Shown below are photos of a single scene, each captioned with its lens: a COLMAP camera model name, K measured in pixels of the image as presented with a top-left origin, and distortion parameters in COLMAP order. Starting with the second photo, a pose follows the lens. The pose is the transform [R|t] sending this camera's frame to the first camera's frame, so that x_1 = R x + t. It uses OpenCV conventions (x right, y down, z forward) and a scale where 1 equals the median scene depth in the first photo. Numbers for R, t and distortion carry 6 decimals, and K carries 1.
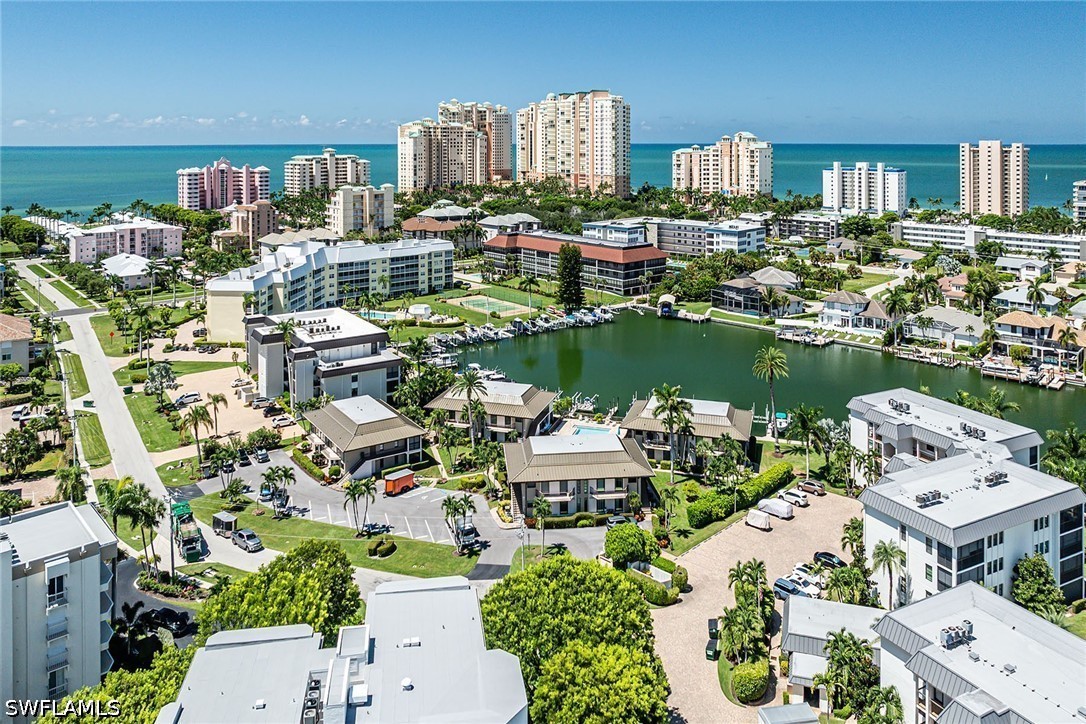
lens RADIAL K [[804.9, 0, 530.2], [0, 804.9, 205.4], [0, 0, 1]] dist [-0.019366, 0.004664]
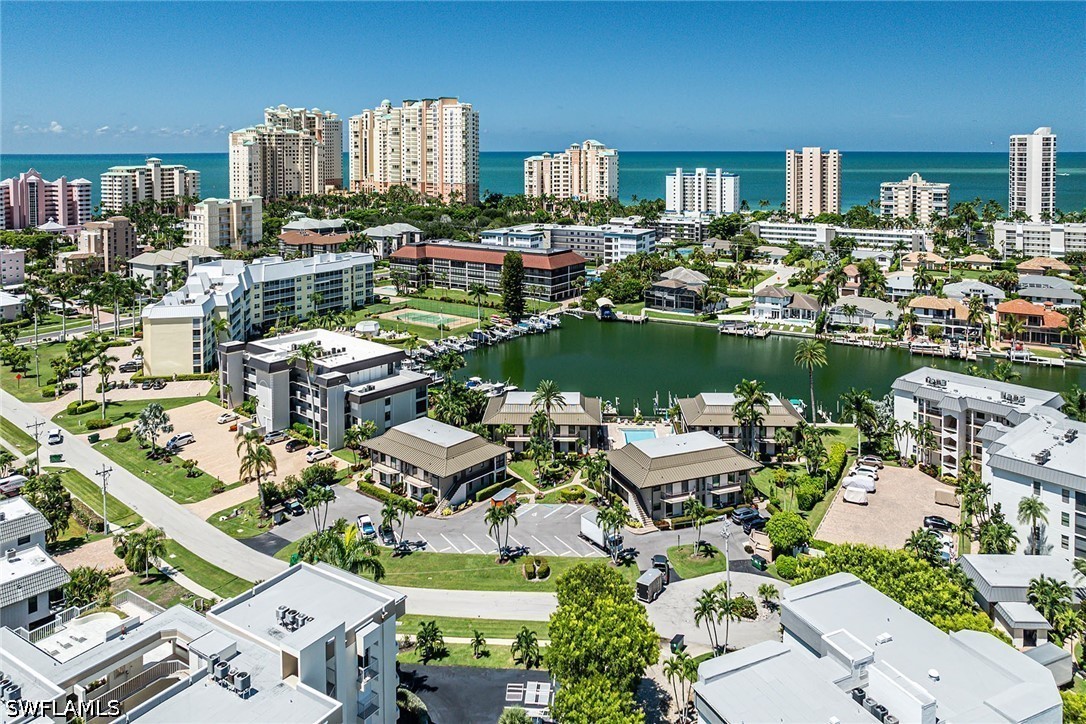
lens RADIAL K [[804.9, 0, 546.0], [0, 804.9, 226.2], [0, 0, 1]] dist [-0.019366, 0.004664]
pose [[0.962898, -0.026921, 0.268520, -0.133641], [0.022755, 0.999568, 0.018617, -0.001047], [-0.268905, -0.011816, 0.963094, 0.023395]]
